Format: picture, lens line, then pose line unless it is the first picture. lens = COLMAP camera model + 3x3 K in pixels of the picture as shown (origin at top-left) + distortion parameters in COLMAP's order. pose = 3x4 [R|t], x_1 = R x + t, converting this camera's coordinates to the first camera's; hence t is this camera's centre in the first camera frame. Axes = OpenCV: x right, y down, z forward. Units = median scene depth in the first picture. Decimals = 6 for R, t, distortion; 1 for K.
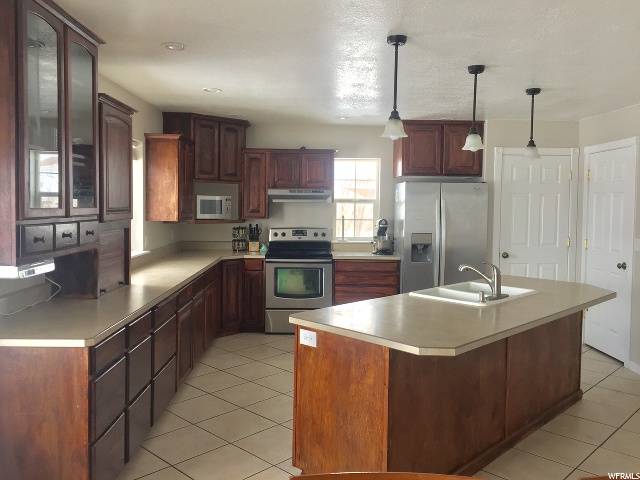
lens RADIAL K [[540.5, 0, 321.1], [0, 540.5, 222.0], [0, 0, 1]] dist [0.076106, -0.003075]
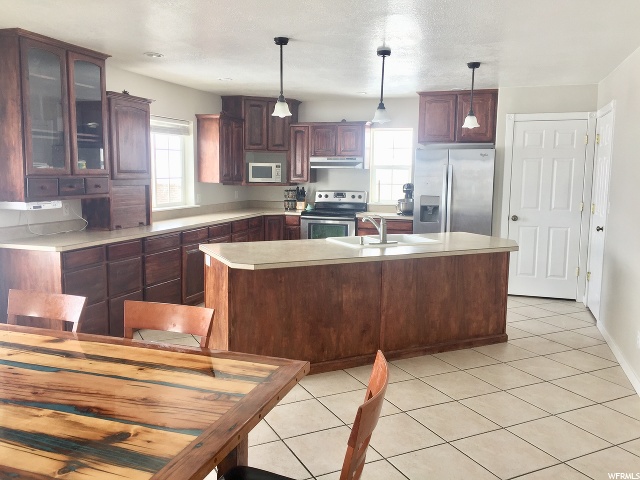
lens RADIAL K [[540.5, 0, 321.1], [0, 540.5, 222.0], [0, 0, 1]] dist [0.076106, -0.003075]
pose [[0.941284, 0.030920, -0.336198, 0.339413], [-0.012383, 0.998289, 0.057141, 0.013050], [0.337390, -0.049622, 0.940056, -0.109562]]
